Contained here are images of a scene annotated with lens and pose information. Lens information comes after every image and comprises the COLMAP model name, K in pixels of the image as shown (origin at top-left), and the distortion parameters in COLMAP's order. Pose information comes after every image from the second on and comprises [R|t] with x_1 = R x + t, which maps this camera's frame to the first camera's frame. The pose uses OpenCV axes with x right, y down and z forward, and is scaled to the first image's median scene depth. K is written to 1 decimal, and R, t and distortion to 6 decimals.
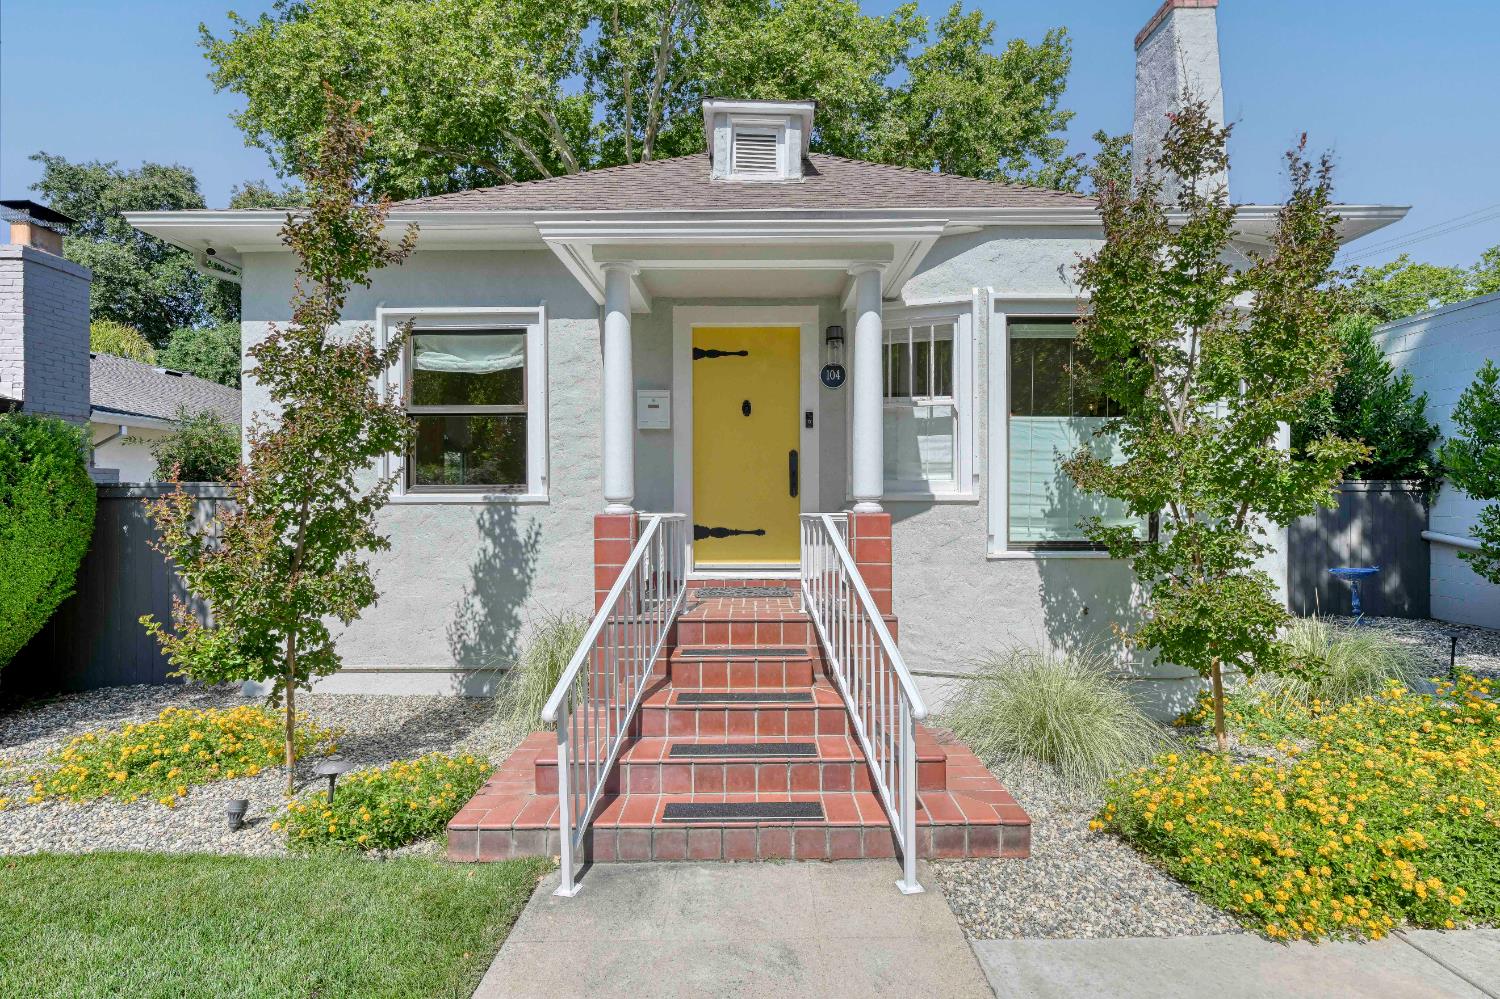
lens RADIAL K [[700.3, 0, 753.2], [0, 700.3, 500.9], [0, 0, 1]] dist [0.000072, -0.000161]
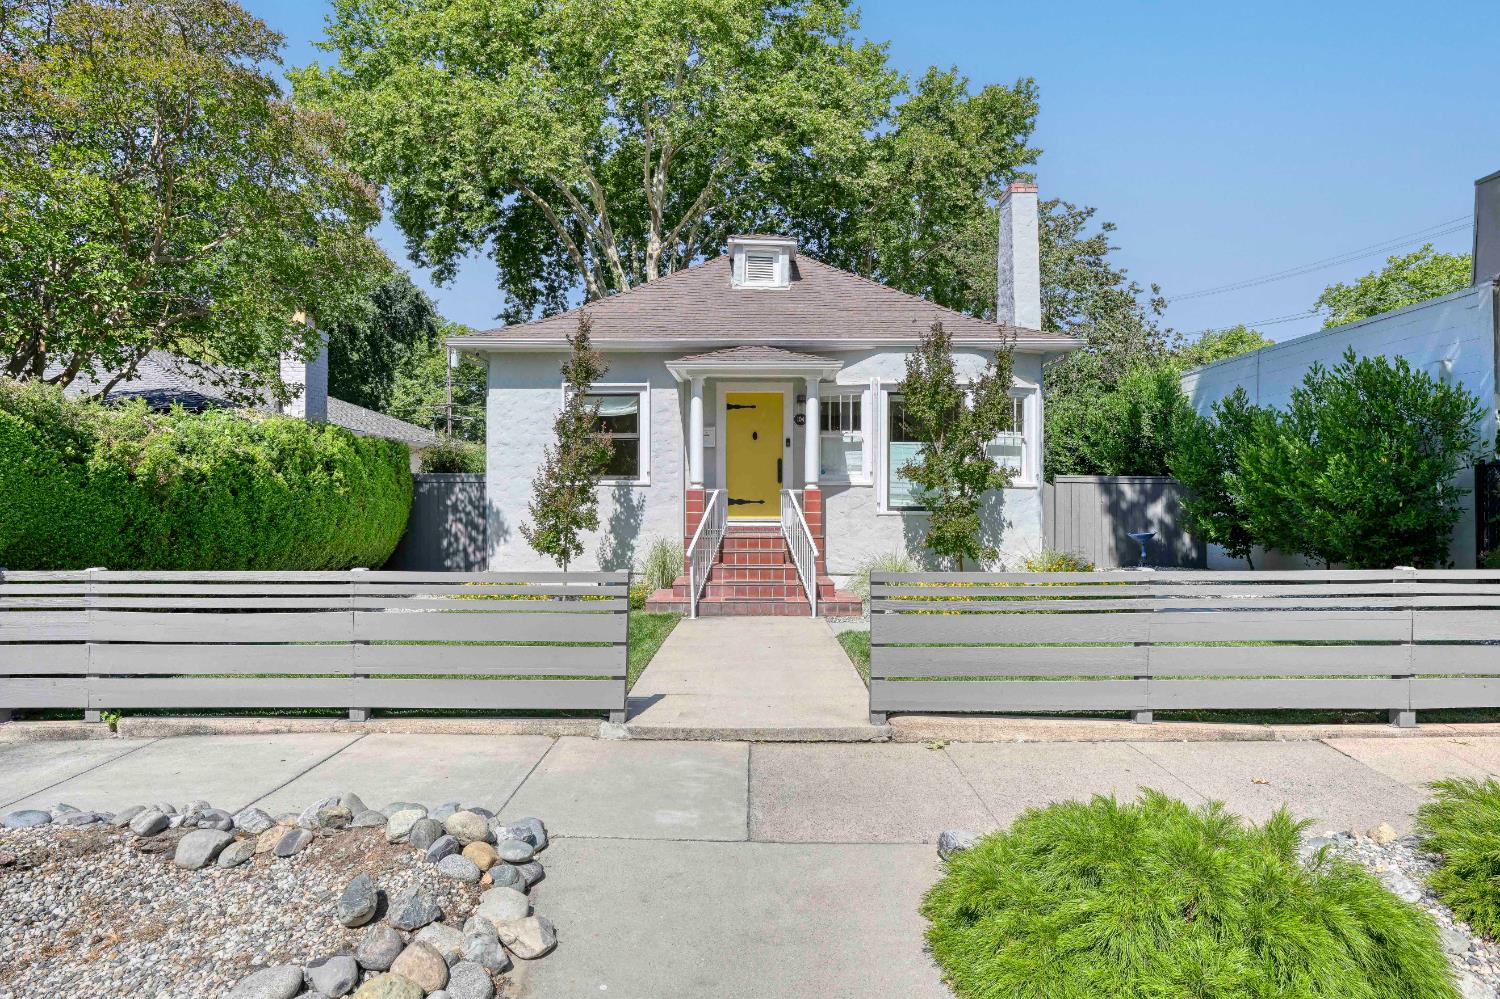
lens RADIAL K [[840.6, 0, 753.5], [0, 840.6, 496.9], [0, 0, 1]] dist [-0.000225, -0.000503]
pose [[0.999978, 0.006592, -0.001060, -0.010428], [-0.006592, 0.999978, 0.000195, 0.032927], [0.001061, -0.000188, 0.999999, -1.311571]]
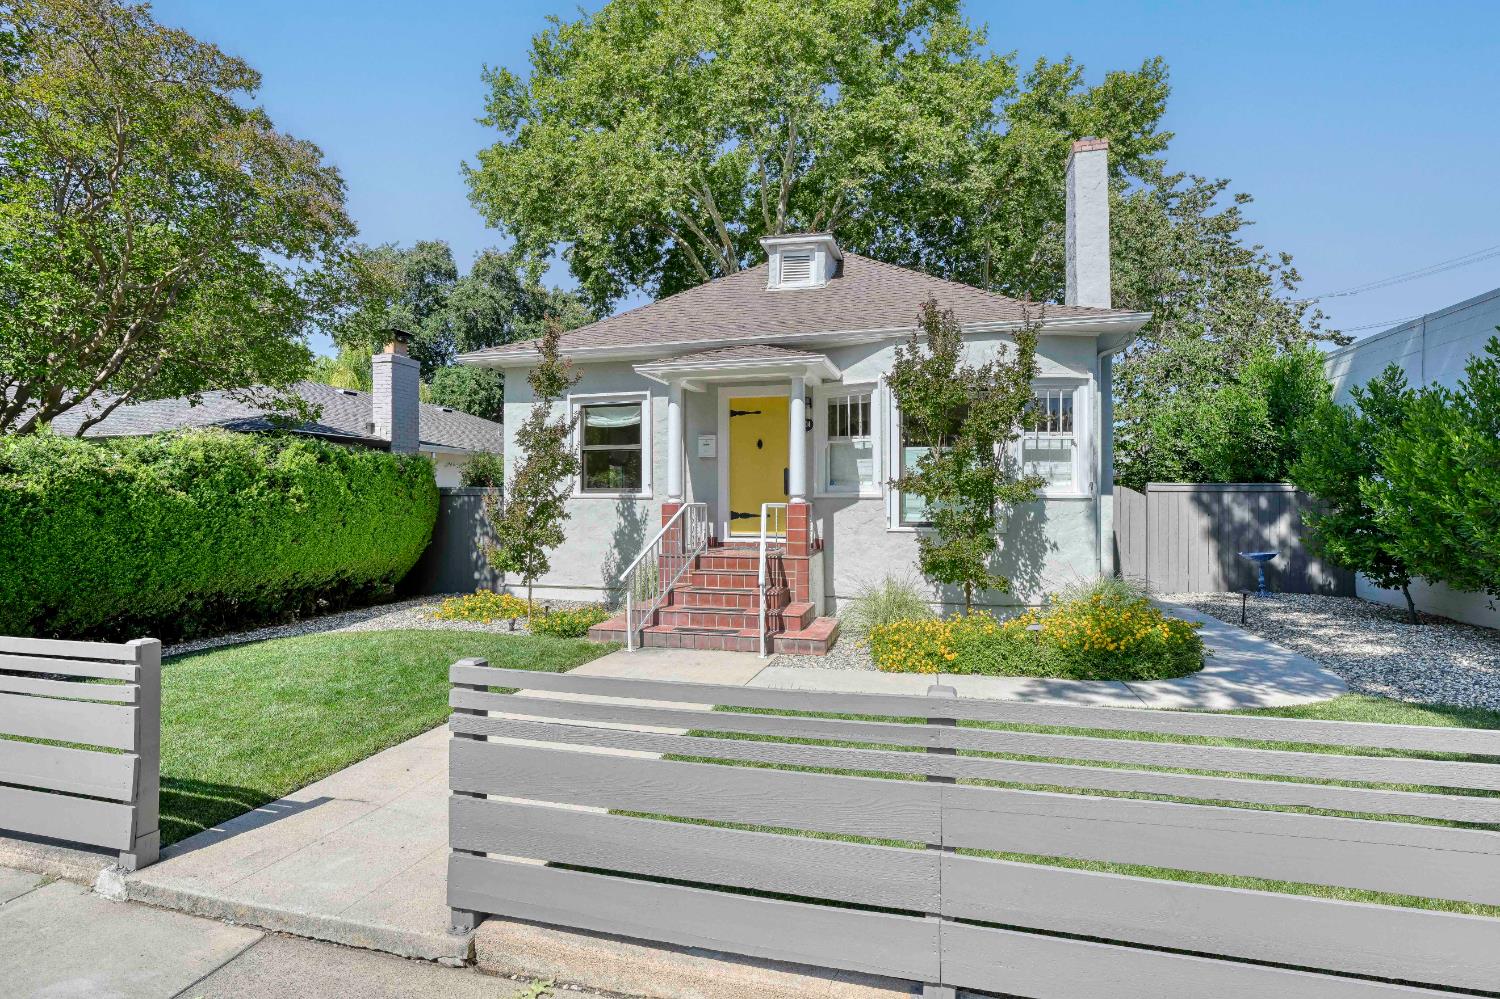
lens RADIAL K [[719.7, 0, 753.9], [0, 719.7, 497.1], [0, 0, 1]] dist [-0.000545, -0.000184]
pose [[0.967606, 0.002183, -0.252455, 0.443578], [-0.003435, 0.999984, -0.004516, 0.007553], [0.252441, 0.005237, 0.967598, -0.757084]]
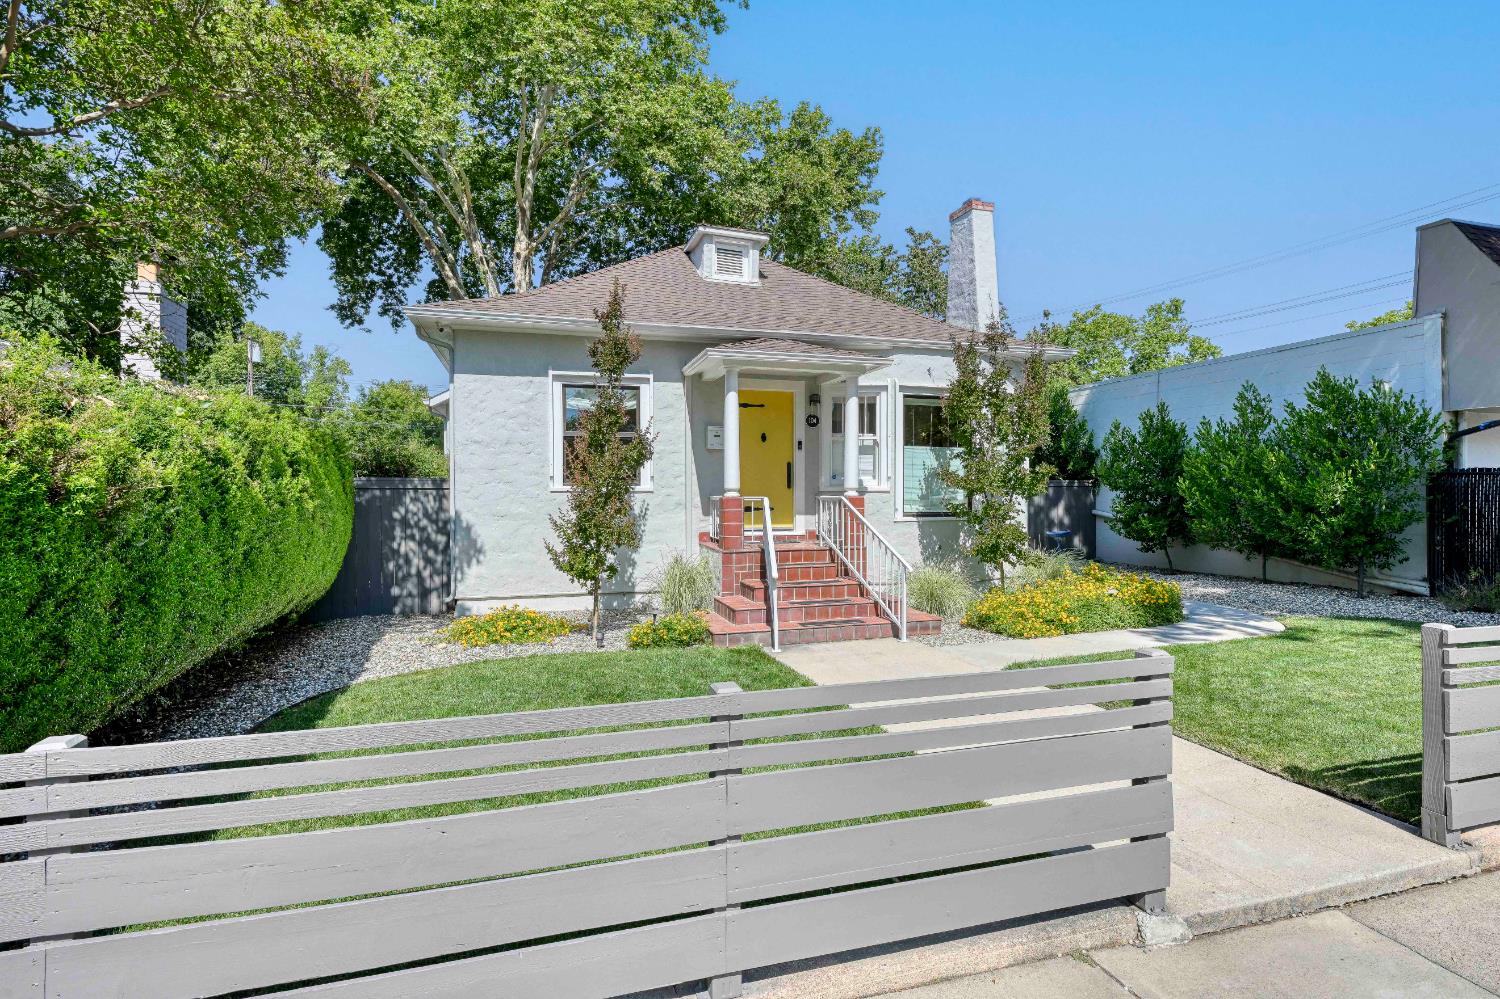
lens RADIAL K [[719.7, 0, 753.9], [0, 719.7, 497.1], [0, 0, 1]] dist [-0.000545, -0.000184]
pose [[0.956593, -0.000517, 0.291428, -0.576163], [-0.000386, 0.999995, 0.003042, 0.010889], [-0.291428, -0.003023, 0.956588, -0.729194]]
